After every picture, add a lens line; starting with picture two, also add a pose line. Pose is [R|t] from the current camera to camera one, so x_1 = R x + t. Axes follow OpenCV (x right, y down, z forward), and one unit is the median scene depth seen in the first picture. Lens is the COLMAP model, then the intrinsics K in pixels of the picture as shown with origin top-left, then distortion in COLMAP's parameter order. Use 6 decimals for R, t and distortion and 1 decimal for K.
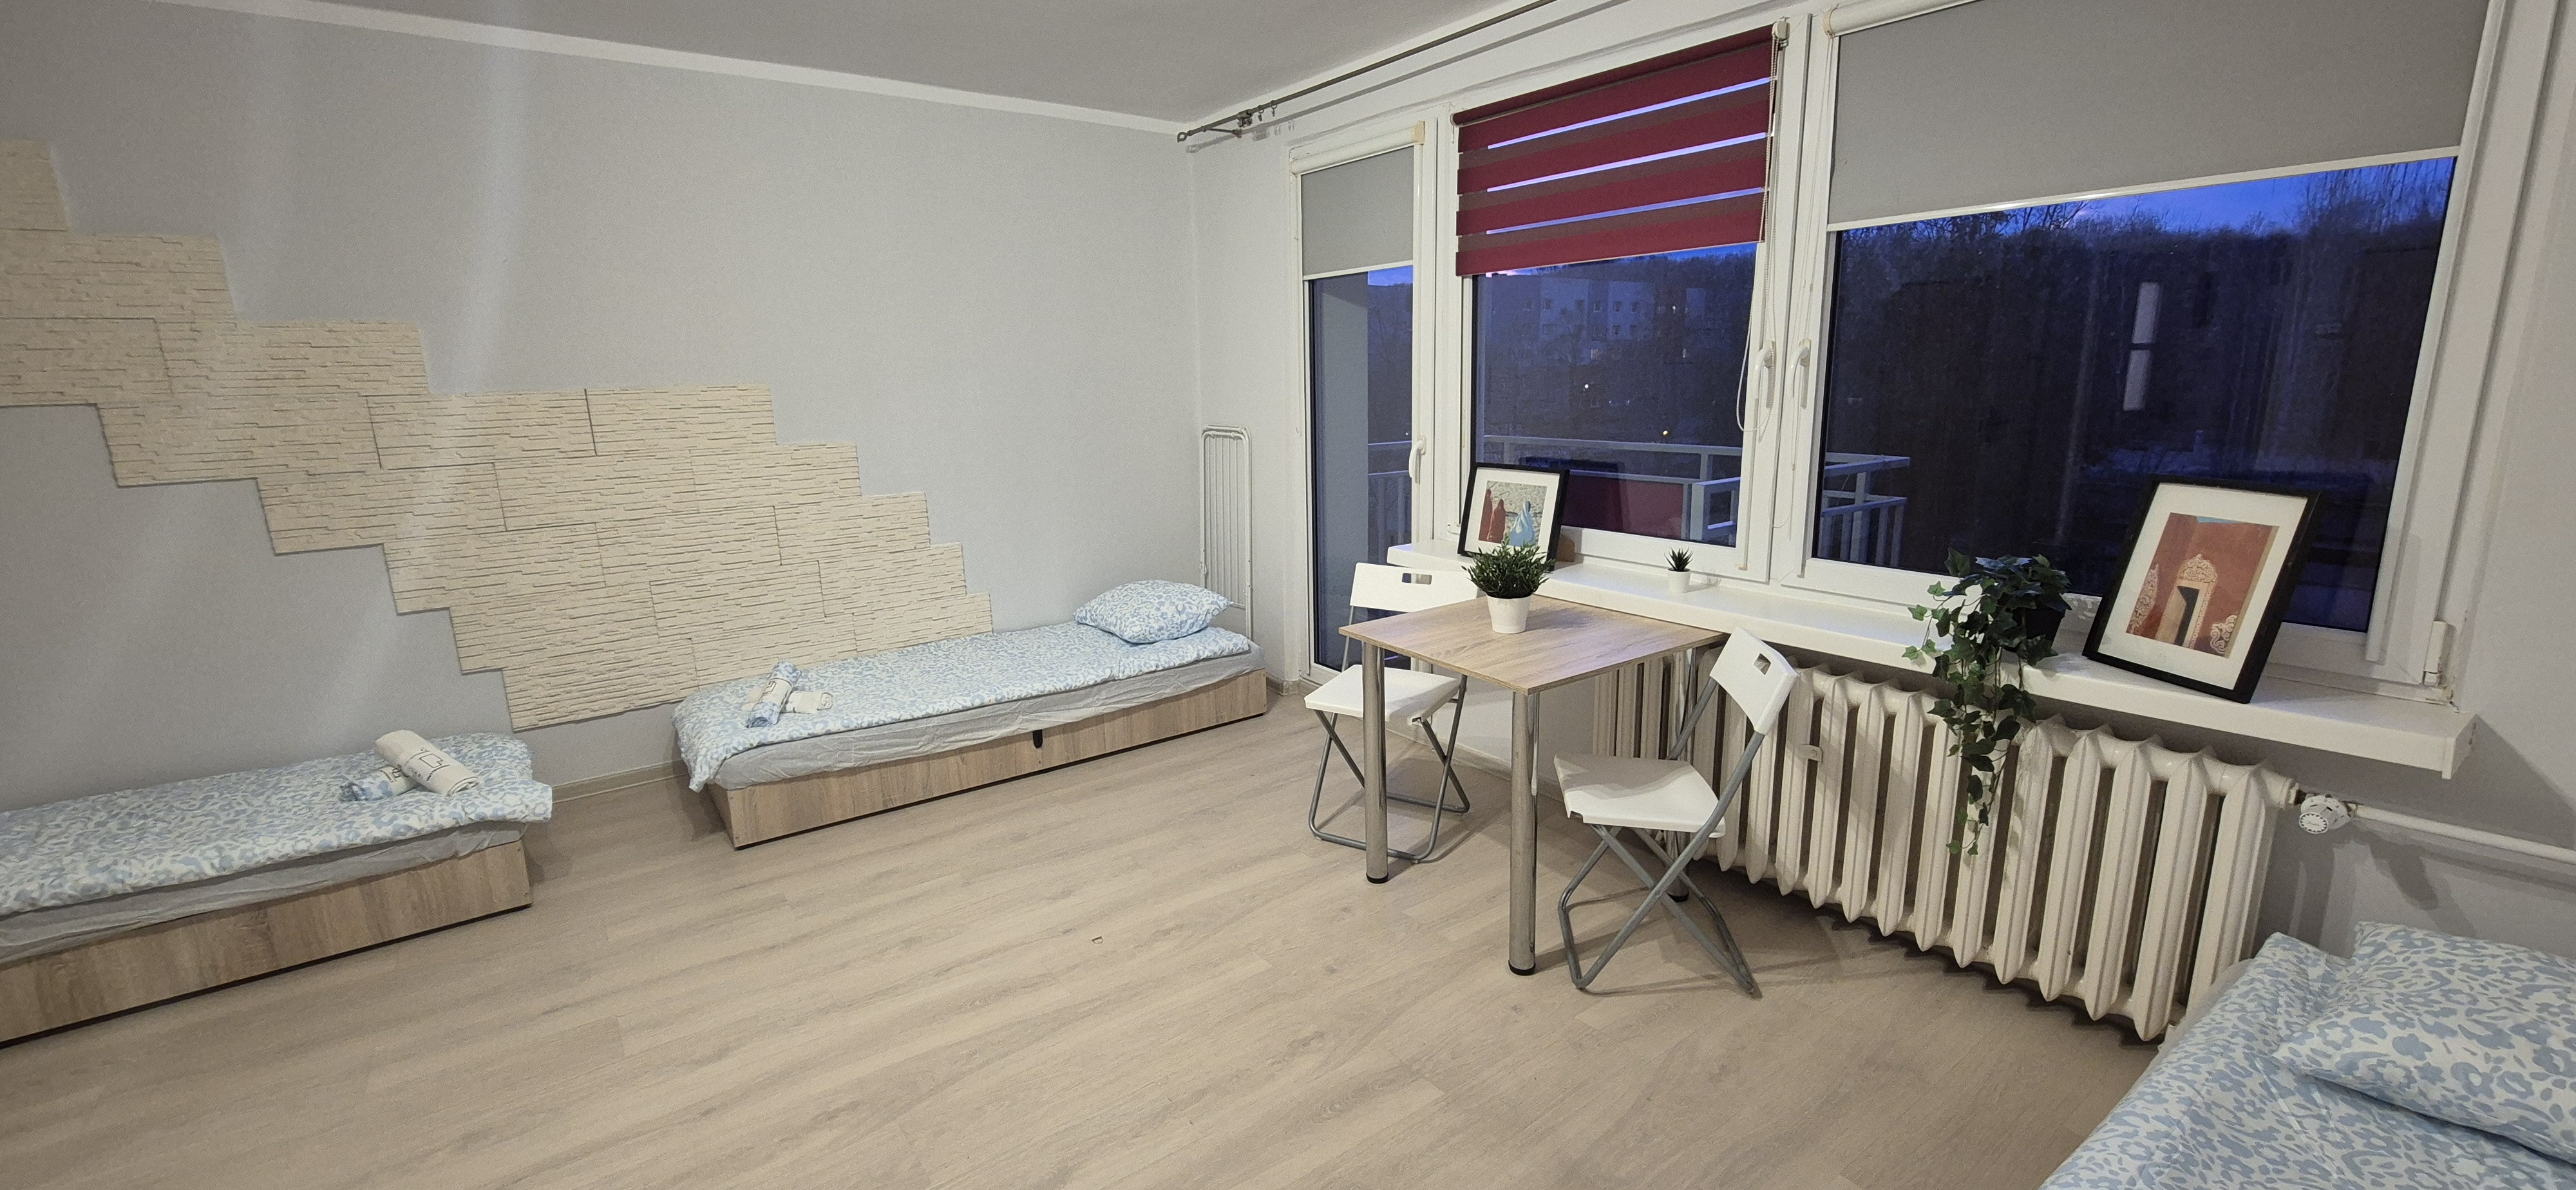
lens RADIAL K [[1054.8, 0, 1286.3], [0, 1054.8, 583.4], [0, 0, 1]] dist [0.000734, 0.000657]
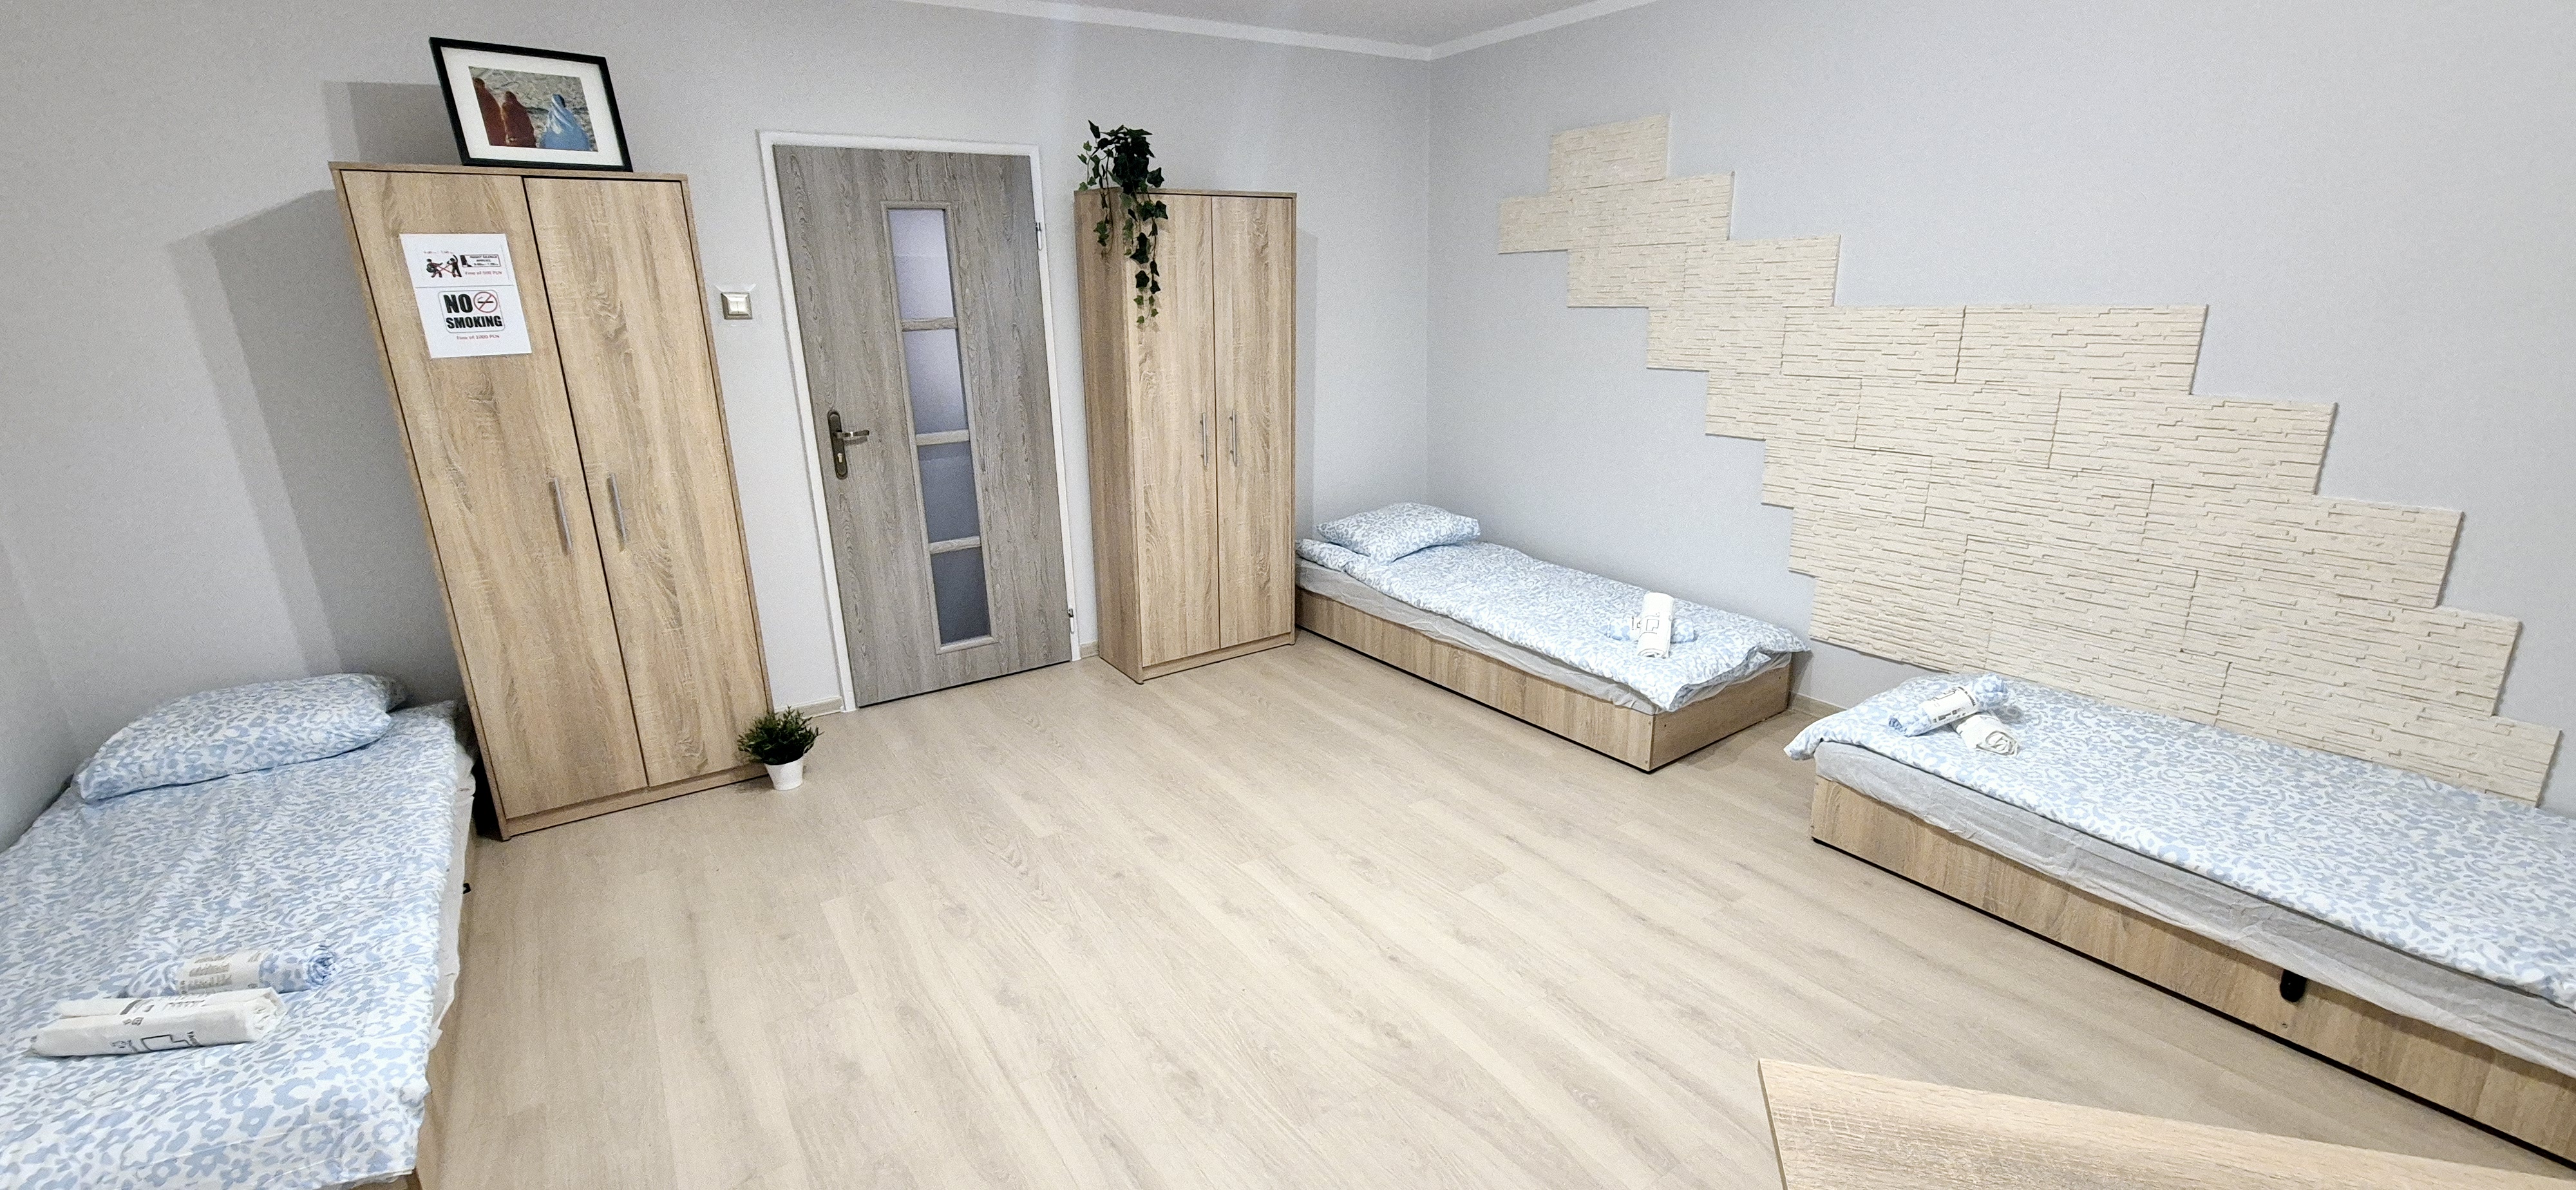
lens RADIAL K [[1054.8, 0, 1286.5], [0, 1054.8, 586.6], [0, 0, 1]] dist [0.000734, 0.000657]
pose [[-0.043120, 0.297075, -0.953880, 0.302251], [-0.178684, 0.937080, 0.299921, -0.143808], [0.982961, 0.183375, 0.012675, 0.536593]]
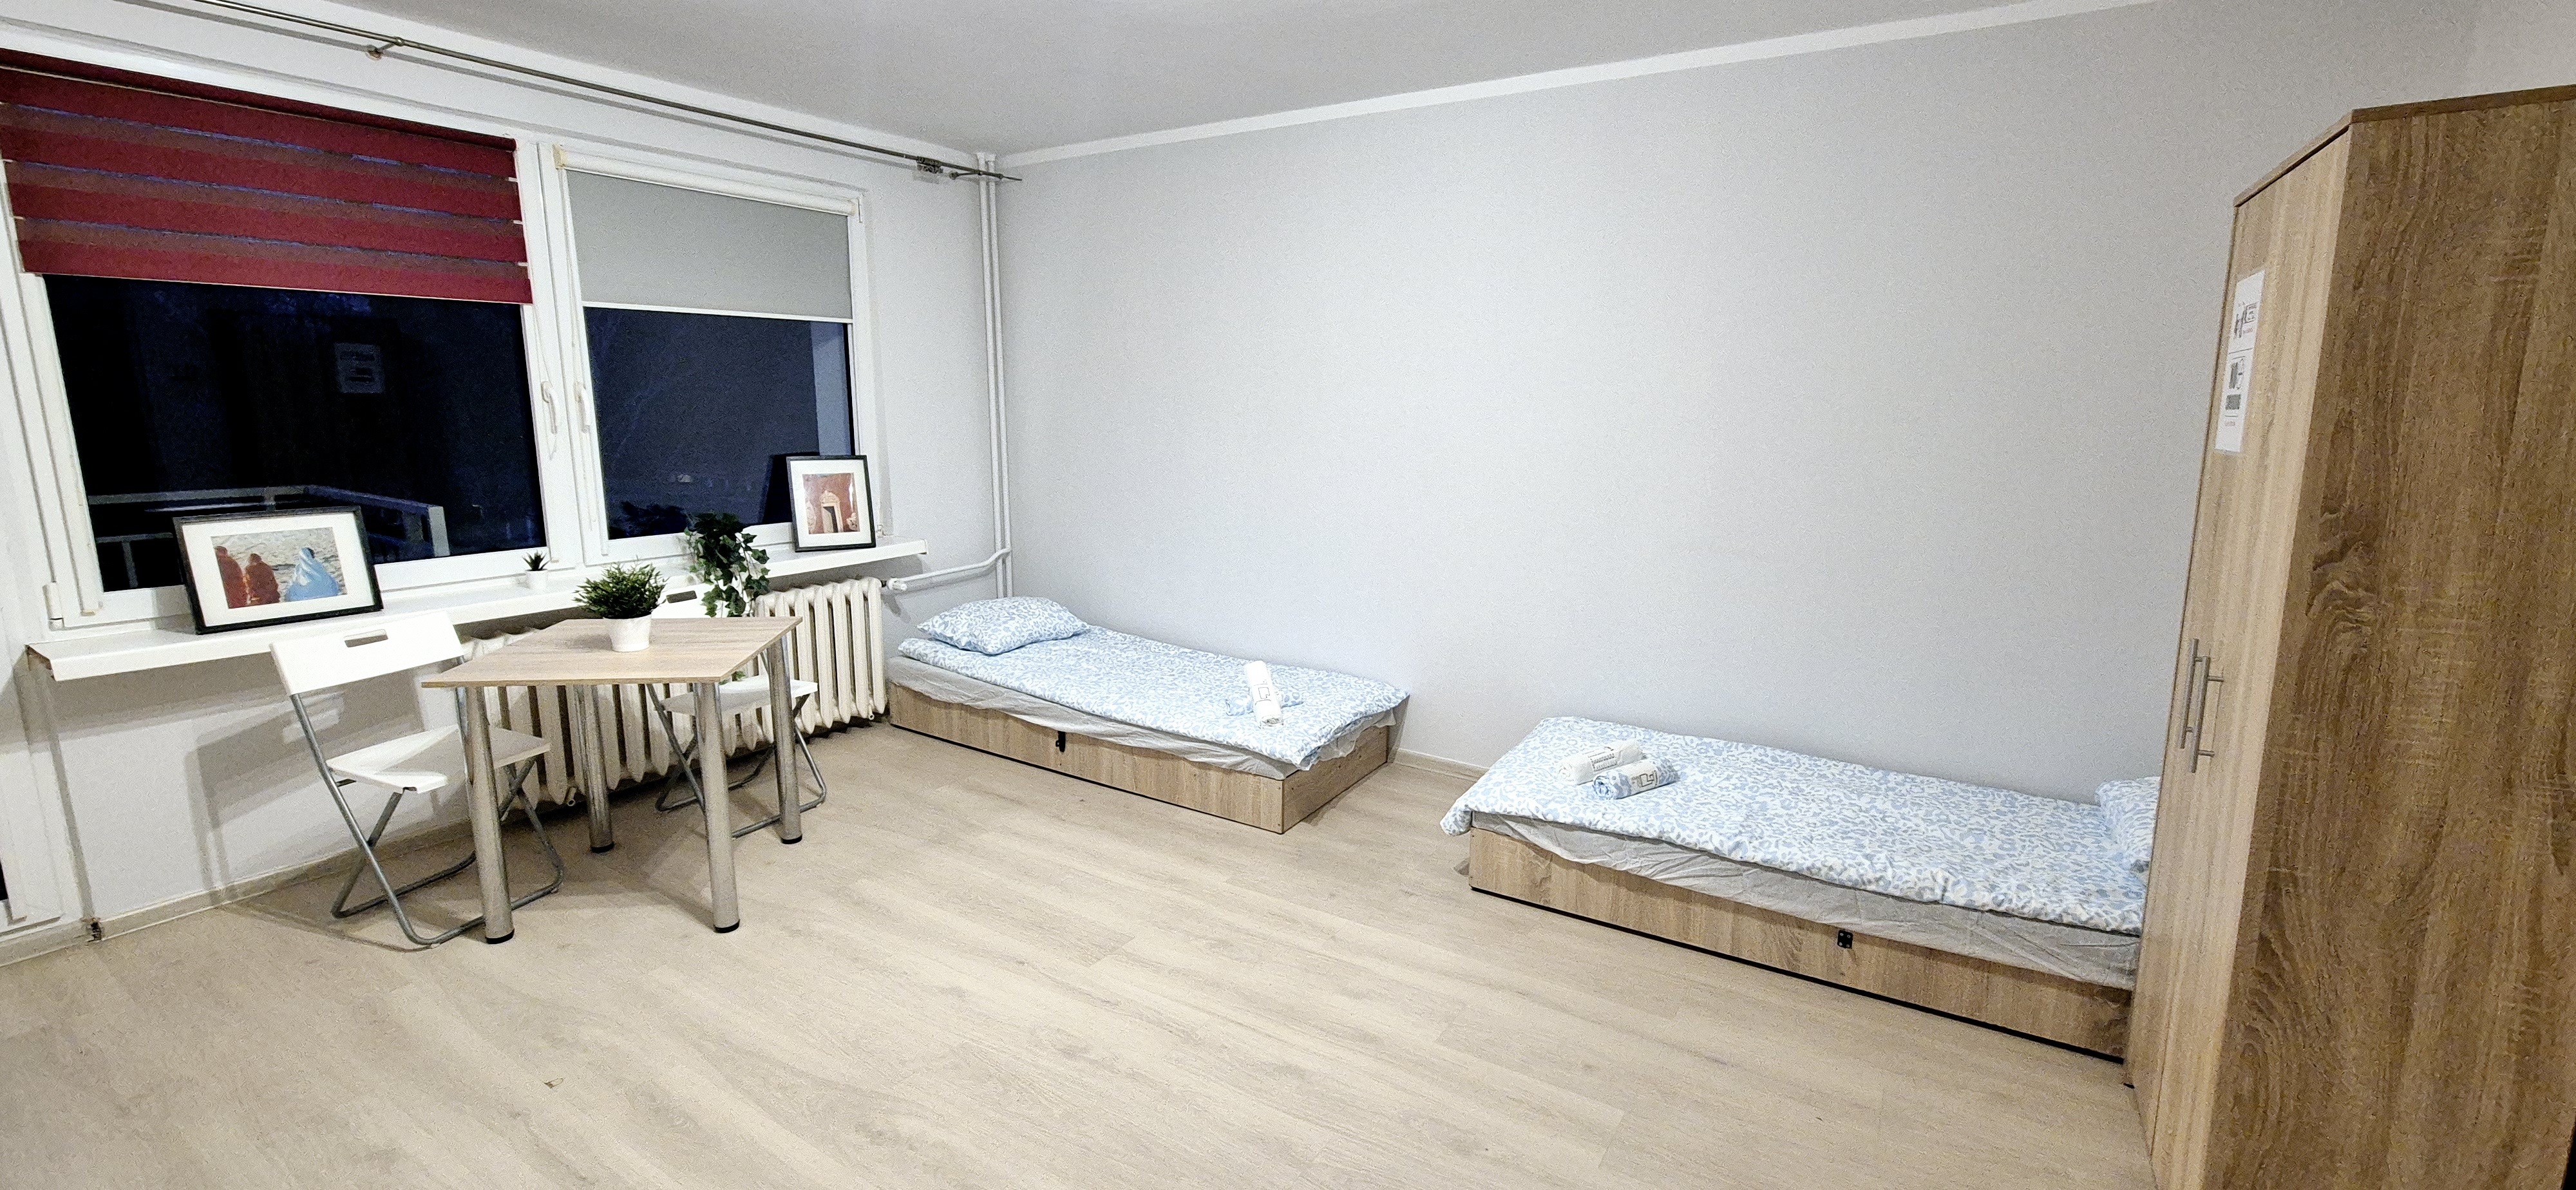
lens RADIAL K [[1054.8, 0, 1287.1], [0, 1054.8, 589.1], [0, 0, 1]] dist [0.000734, 0.000657]
pose [[-0.359119, -0.154473, 0.920419, -0.950287], [0.185647, 0.954676, 0.232656, -0.103433], [-0.914642, 0.254424, -0.314164, 0.553357]]
